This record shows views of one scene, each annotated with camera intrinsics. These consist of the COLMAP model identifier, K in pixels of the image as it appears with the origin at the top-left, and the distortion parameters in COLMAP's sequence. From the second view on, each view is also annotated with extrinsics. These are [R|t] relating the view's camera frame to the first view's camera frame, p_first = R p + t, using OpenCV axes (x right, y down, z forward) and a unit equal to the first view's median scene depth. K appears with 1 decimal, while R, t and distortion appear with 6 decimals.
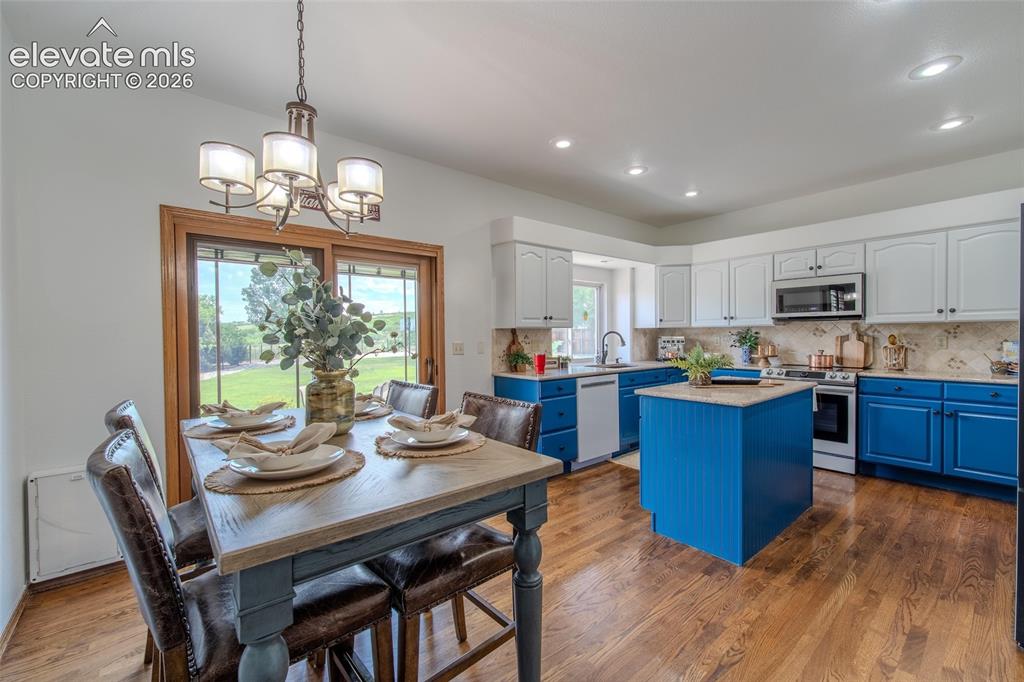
lens RADIAL K [[421.1, 0, 512.0], [0, 421.1, 338.6], [0, 0, 1]] dist [0.002692, 0.000769]
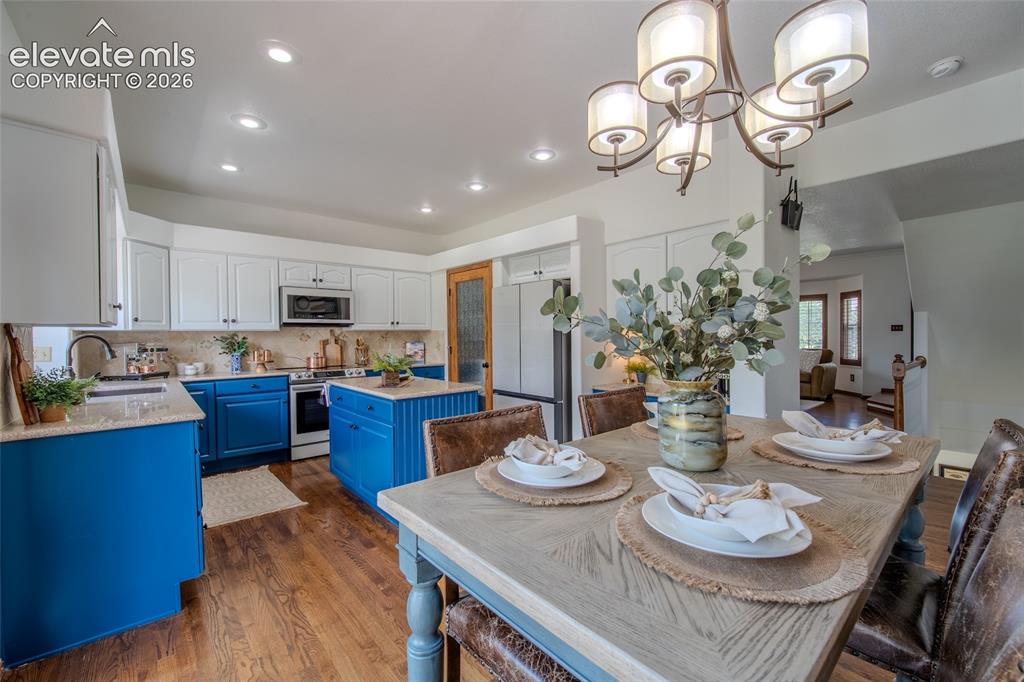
lens RADIAL K [[423.5, 0, 510.7], [0, 423.5, 342.2], [0, 0, 1]] dist [0.003357, 0.000984]
pose [[-0.016080, -0.006895, 0.999847, -0.432862], [0.020559, 0.999763, 0.007225, 0.000901], [-0.999659, 0.020672, -0.015935, 0.501987]]
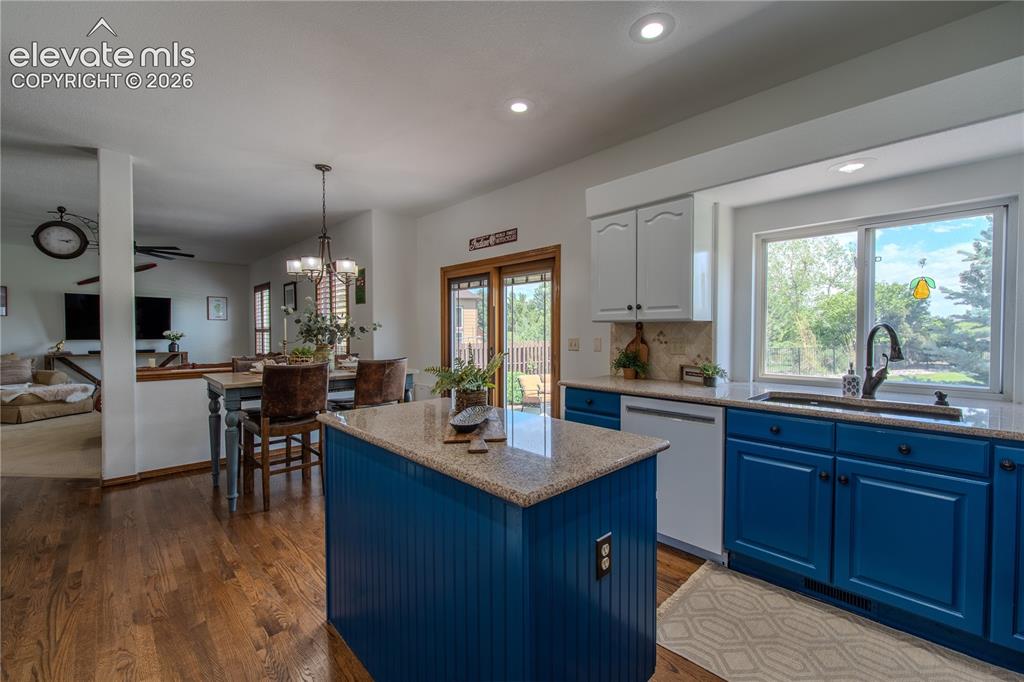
lens RADIAL K [[421.1, 0, 506.7], [0, 421.1, 336.8], [0, 0, 1]] dist [0.002692, 0.000769]
pose [[0.055828, 0.021629, -0.998206, 0.748501], [-0.010363, 0.999724, 0.021082, -0.011393], [0.998387, 0.009168, 0.056037, 0.700871]]
